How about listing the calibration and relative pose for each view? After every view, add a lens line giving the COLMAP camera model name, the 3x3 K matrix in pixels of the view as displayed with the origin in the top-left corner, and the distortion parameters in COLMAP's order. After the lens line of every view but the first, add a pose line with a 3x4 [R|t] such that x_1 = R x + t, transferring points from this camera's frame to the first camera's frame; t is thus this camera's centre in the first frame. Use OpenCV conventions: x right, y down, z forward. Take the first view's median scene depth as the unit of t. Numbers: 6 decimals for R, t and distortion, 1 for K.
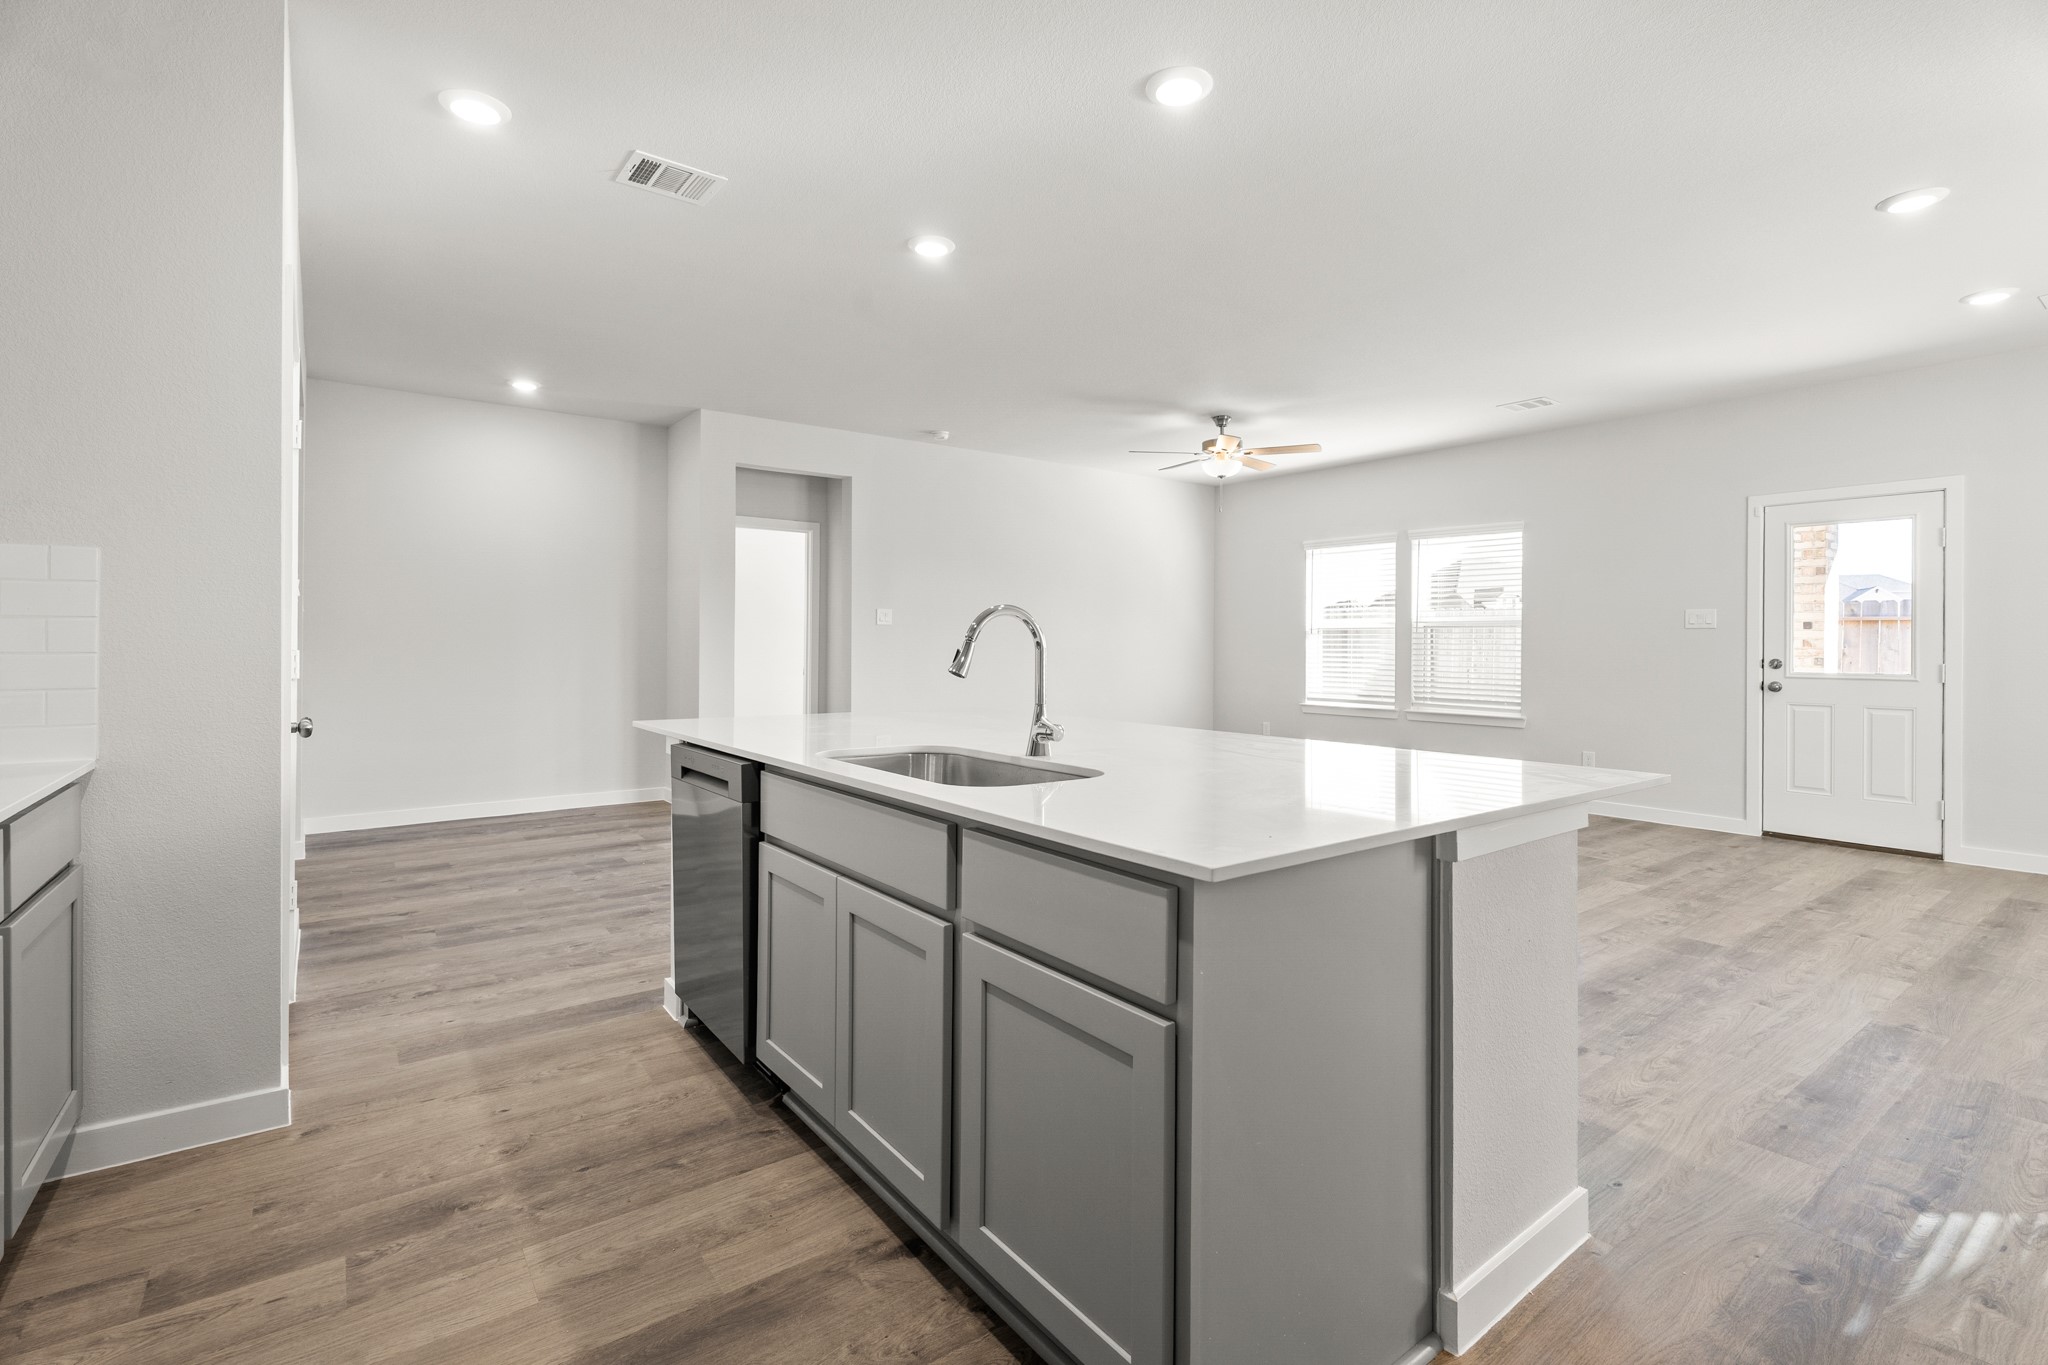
lens RADIAL K [[924.6, 0, 1026.7], [0, 924.6, 650.1], [0, 0, 1]] dist [0.014061, -0.006918]
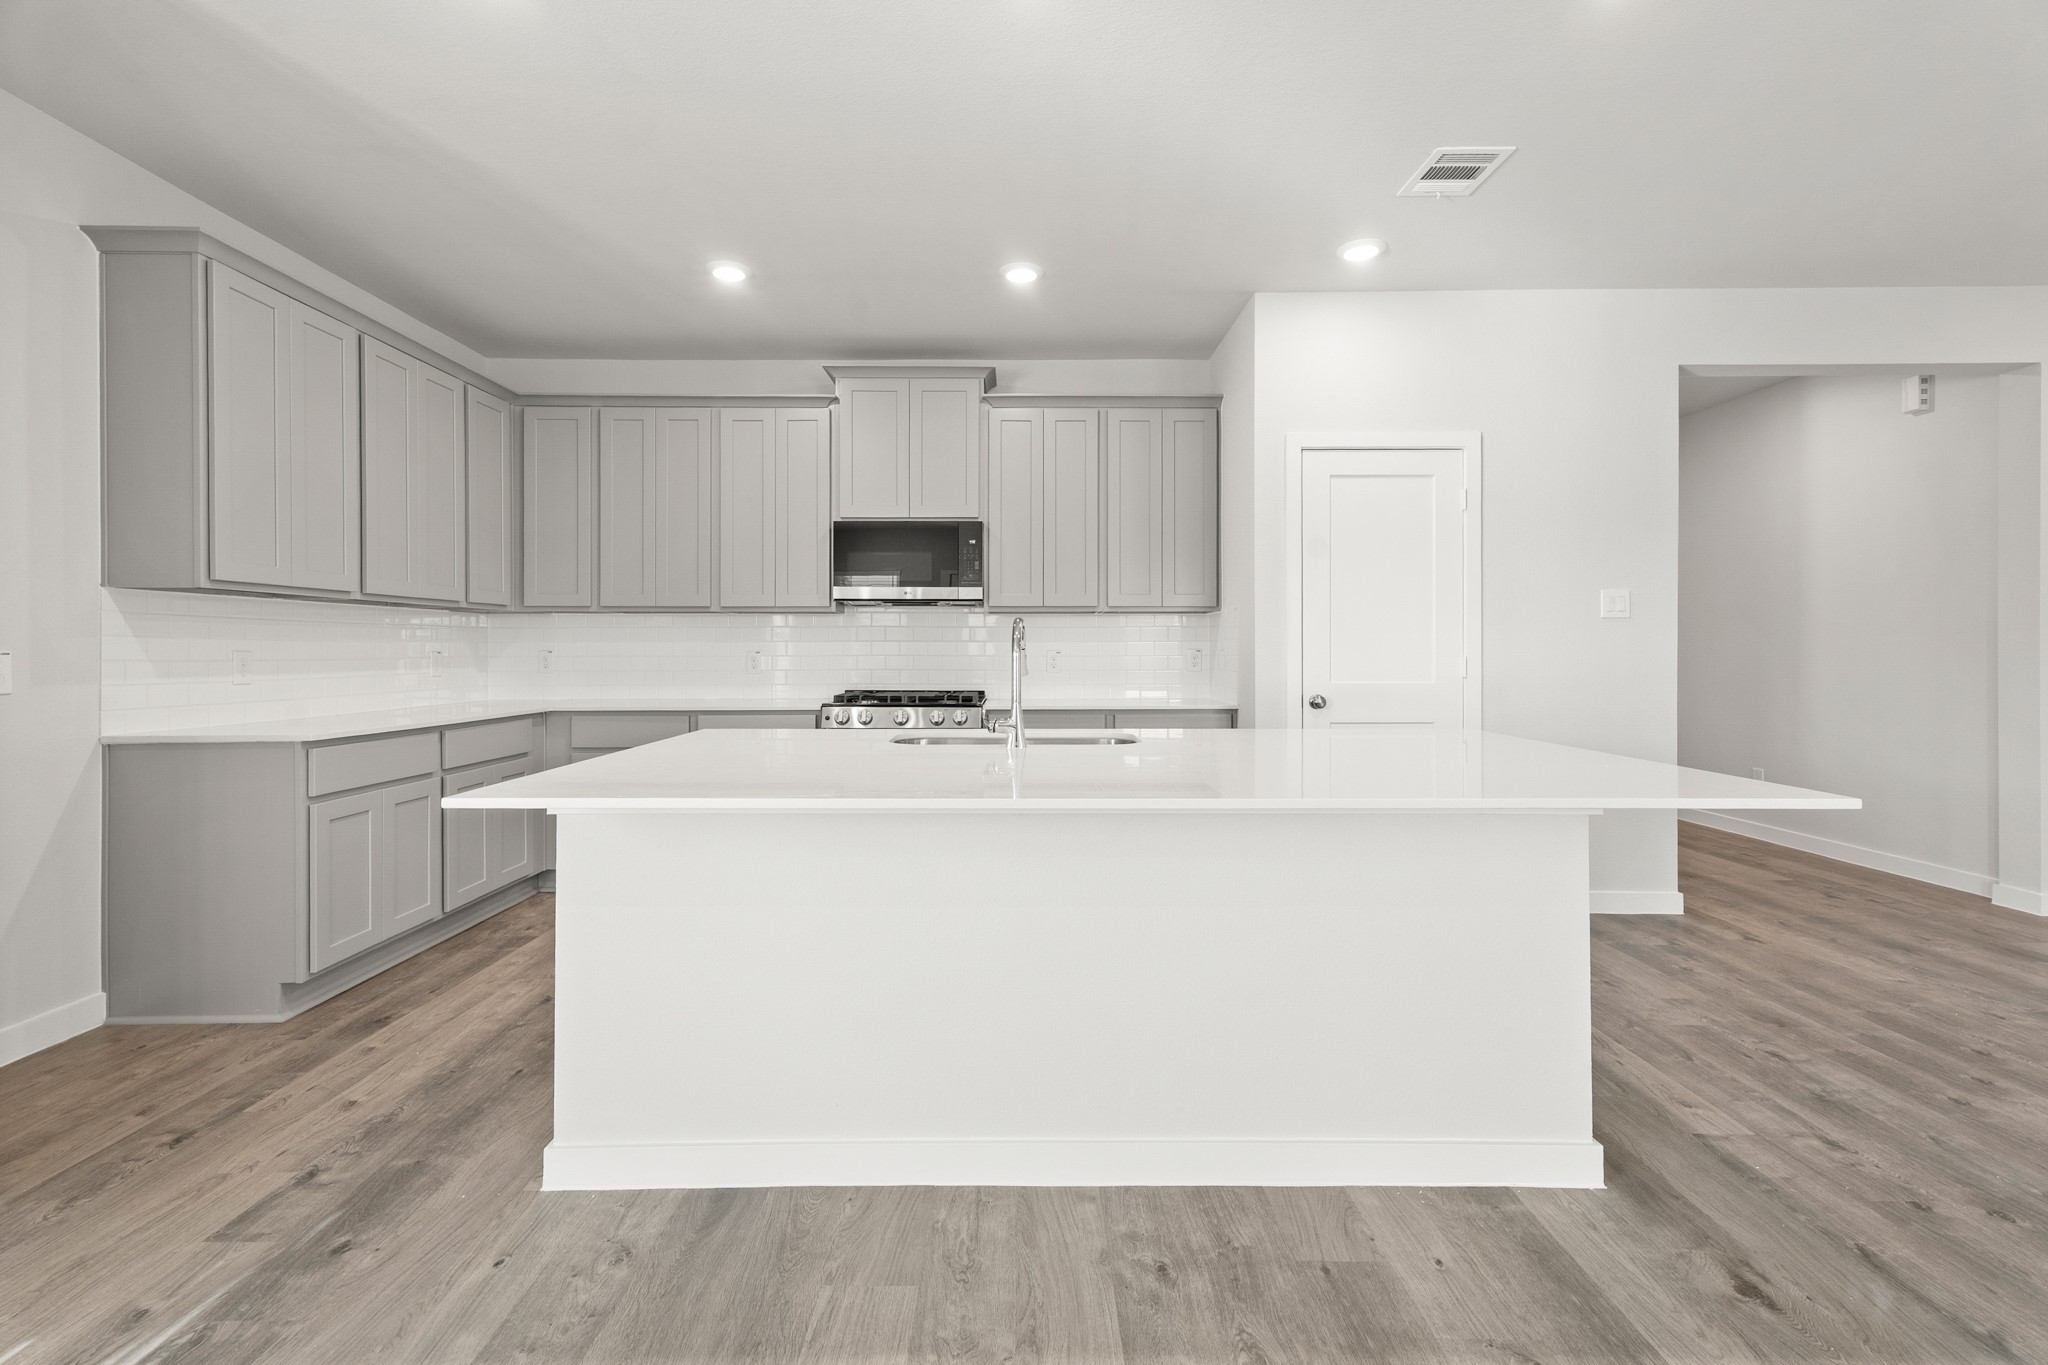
lens RADIAL K [[933.0, 0, 1018.5], [0, 933.0, 646.5], [0, 0, 1]] dist [0.014136, 0.000425]
pose [[-0.599816, -0.001749, -0.800136, 0.686737], [-0.004232, 0.999991, 0.000986, -0.004370], [0.800127, 0.003978, -0.599818, 1.253690]]
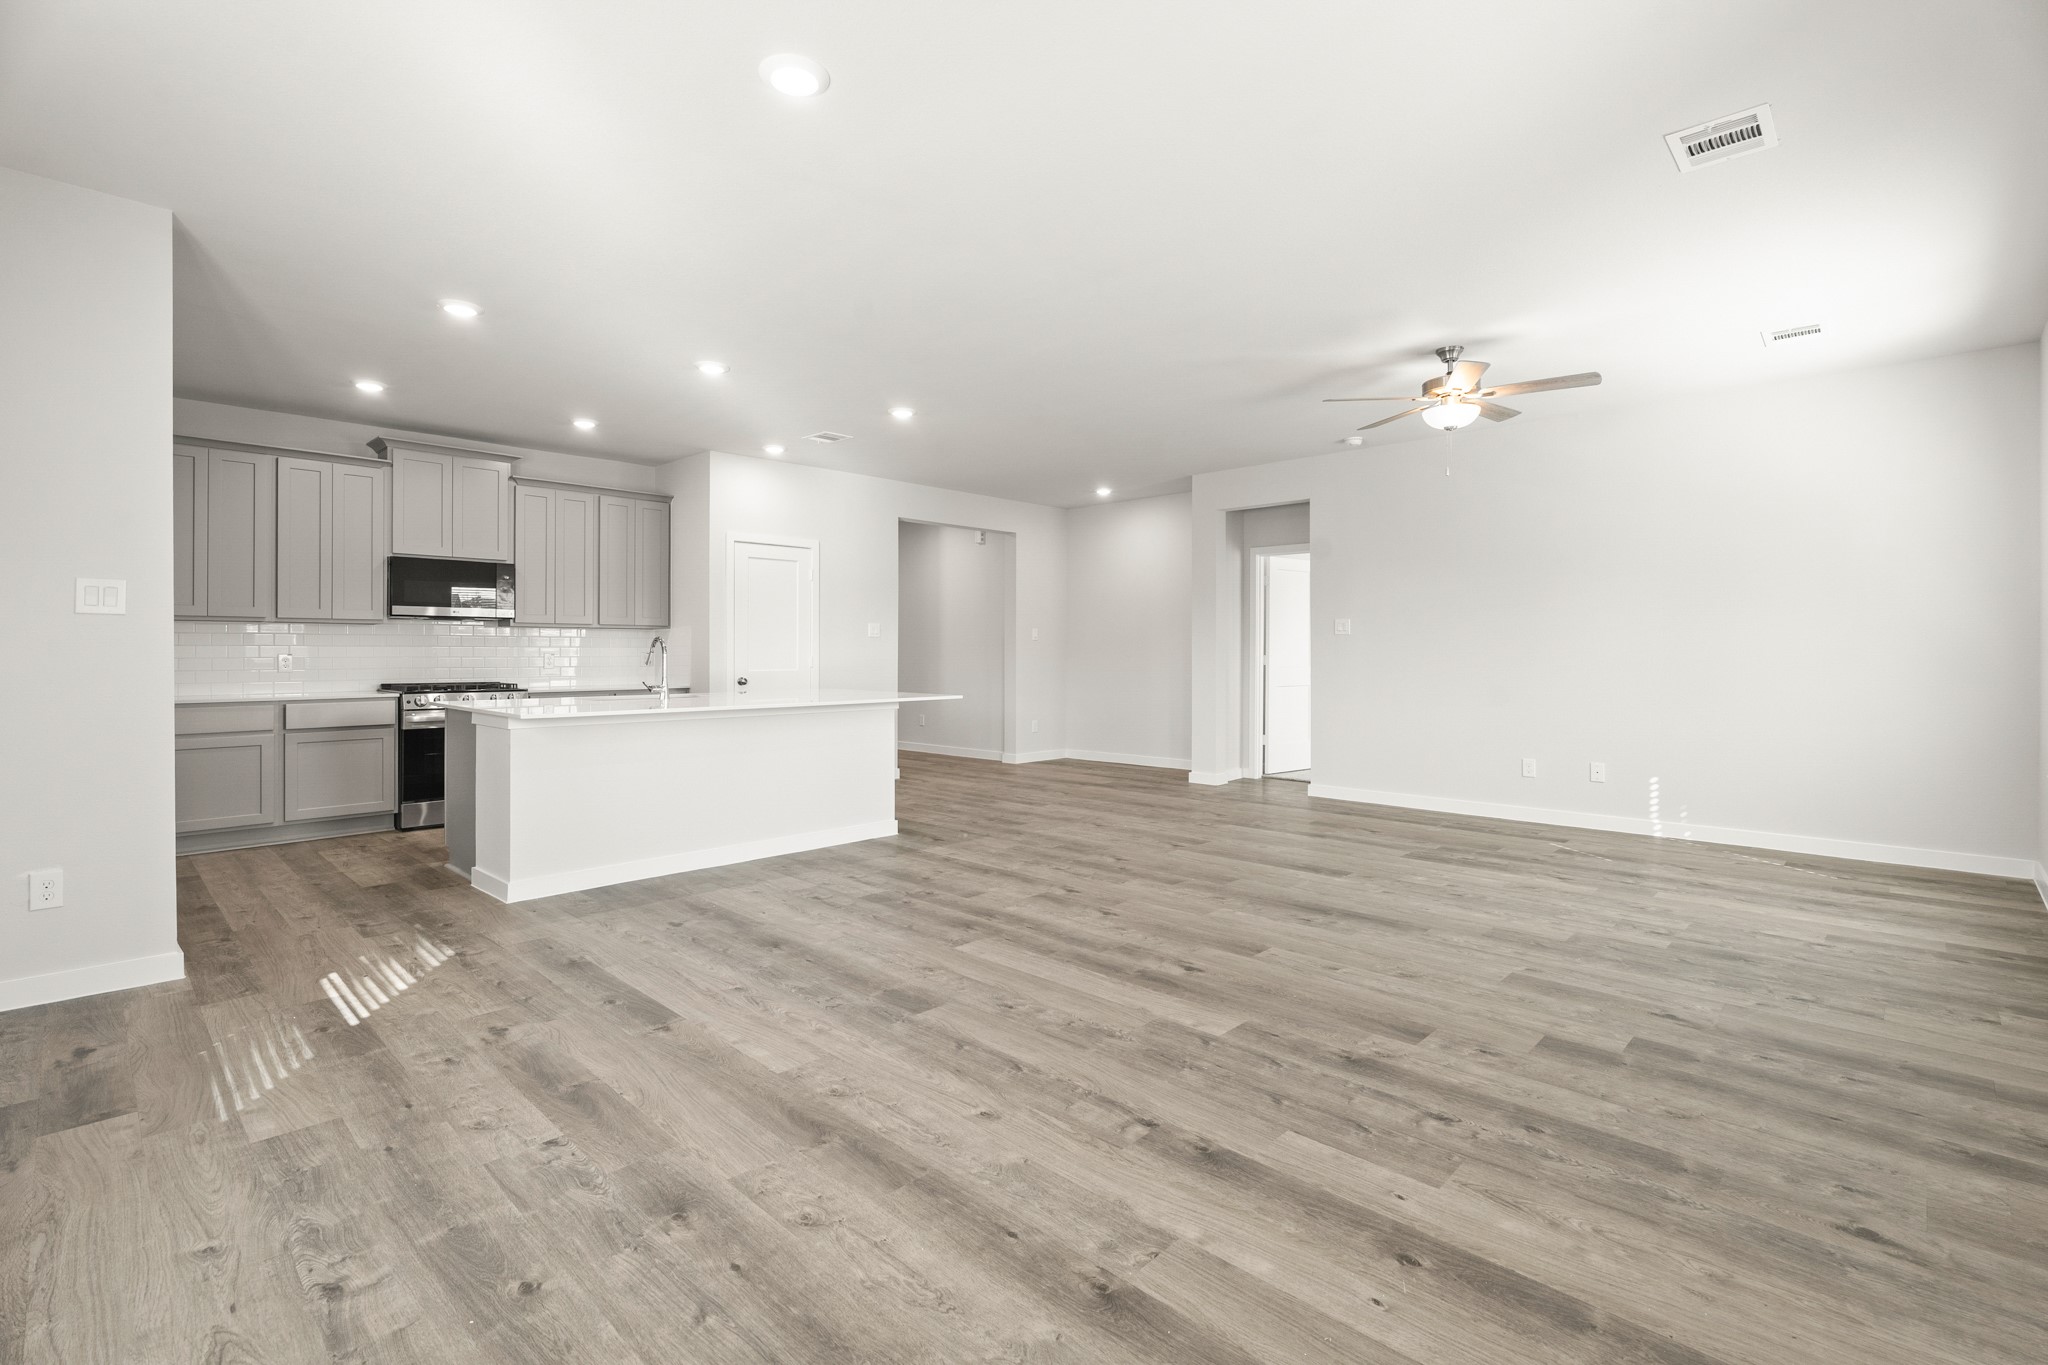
lens RADIAL K [[944.2, 0, 1030.1], [0, 944.2, 641.5], [0, 0, 1]] dist [0.012578, 0.000083]
pose [[0.159913, -0.010777, -0.987072, 1.892406], [-0.005957, 0.999912, -0.011882, -0.004181], [0.987113, 0.007780, 0.159835, 1.141167]]
